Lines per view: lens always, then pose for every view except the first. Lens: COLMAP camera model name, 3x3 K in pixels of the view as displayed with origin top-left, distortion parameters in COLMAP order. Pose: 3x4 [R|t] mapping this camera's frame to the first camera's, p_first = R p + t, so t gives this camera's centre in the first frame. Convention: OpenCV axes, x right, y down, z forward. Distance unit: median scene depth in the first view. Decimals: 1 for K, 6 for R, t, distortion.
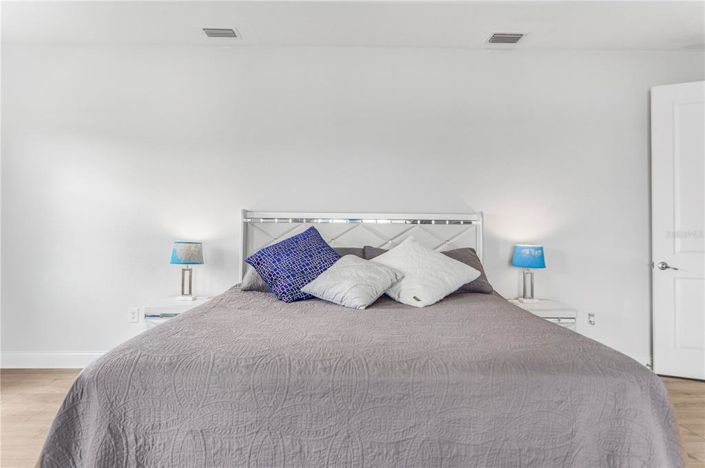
lens RADIAL K [[383.4, 0, 353.3], [0, 383.4, 226.9], [0, 0, 1]] dist [0.002938, -0.001203]
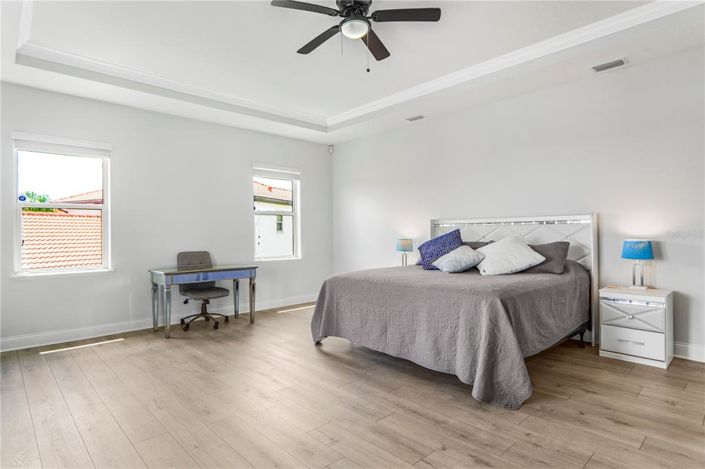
lens RADIAL K [[383.4, 0, 352.1], [0, 383.4, 237.2], [0, 0, 1]] dist [0.002938, -0.001203]
pose [[0.676450, -0.012403, -0.736384, 0.728513], [0.025568, 0.999651, 0.006649, 0.011507], [0.736045, -0.023326, 0.676531, -0.398019]]
